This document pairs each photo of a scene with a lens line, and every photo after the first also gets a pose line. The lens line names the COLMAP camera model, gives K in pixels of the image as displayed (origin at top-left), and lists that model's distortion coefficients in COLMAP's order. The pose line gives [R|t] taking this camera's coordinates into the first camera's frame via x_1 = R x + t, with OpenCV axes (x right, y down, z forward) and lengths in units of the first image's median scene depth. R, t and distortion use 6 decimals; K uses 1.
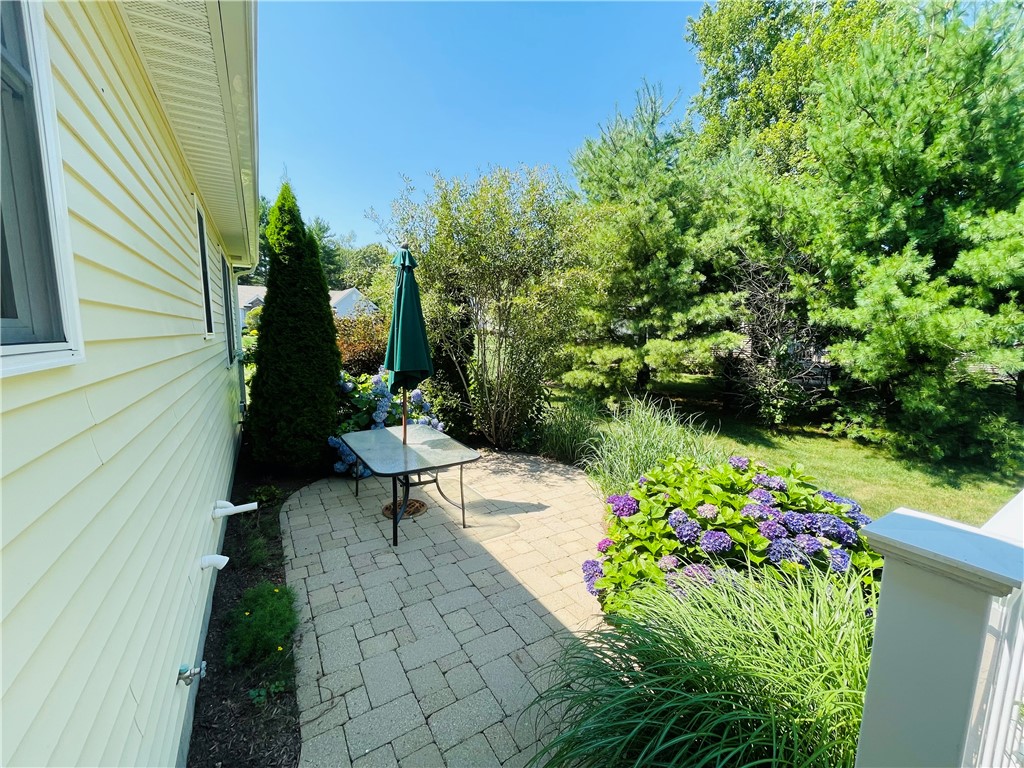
lens RADIAL K [[415.1, 0, 512.0], [0, 415.1, 384.0], [0, 0, 1]] dist [-0.002212, -0.000553]
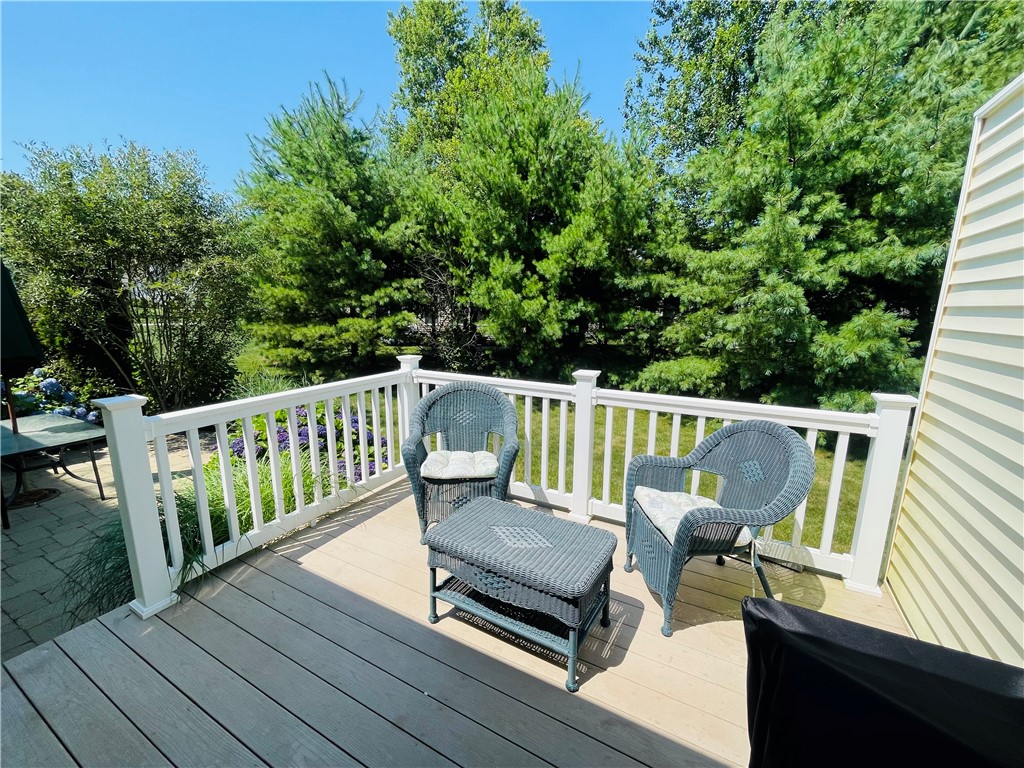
lens RADIAL K [[415.1, 0, 512.0], [0, 415.1, 384.0], [0, 0, 1]] dist [-0.002212, -0.000553]
pose [[0.858121, -0.090450, 0.505418, 0.136302], [0.059165, 0.995223, 0.077655, 0.011730], [-0.510027, -0.036734, 0.859373, -0.221369]]
